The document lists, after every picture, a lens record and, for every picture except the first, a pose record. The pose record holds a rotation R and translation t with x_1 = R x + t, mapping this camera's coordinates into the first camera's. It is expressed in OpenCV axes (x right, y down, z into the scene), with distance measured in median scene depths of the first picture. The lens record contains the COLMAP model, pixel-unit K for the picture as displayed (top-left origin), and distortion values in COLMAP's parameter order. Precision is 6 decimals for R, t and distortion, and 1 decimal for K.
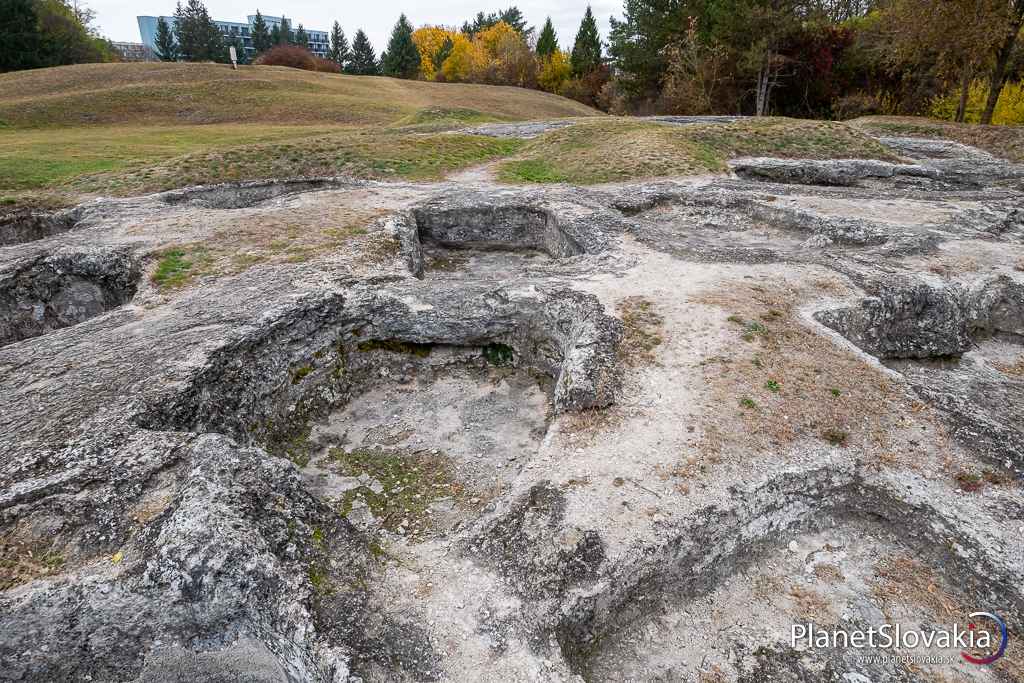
lens RADIAL K [[594.7, 0, 510.8], [0, 594.7, 386.5], [0, 0, 1]] dist [0.000408, -0.012807]
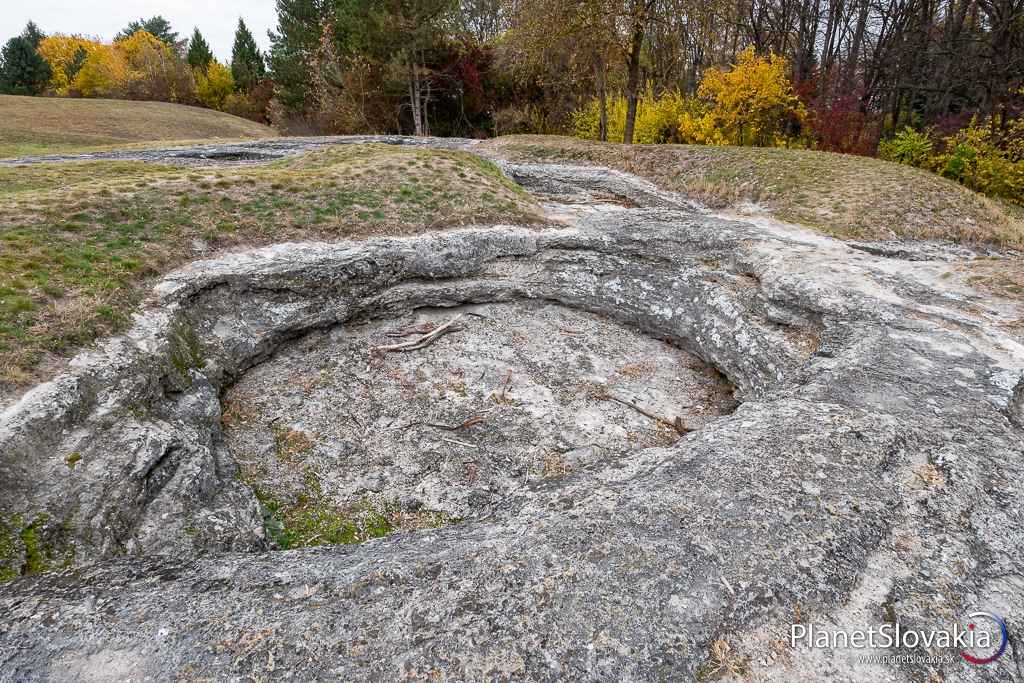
lens RADIAL K [[530.5, 0, 512.0], [0, 530.5, 341.5], [0, 0, 1]] dist [-0.002218, -0.008800]
pose [[0.893283, -0.179736, 0.411995, 0.154888], [0.198015, 0.980197, -0.001717, -0.106466], [-0.403528, 0.083115, 0.911185, 0.217002]]
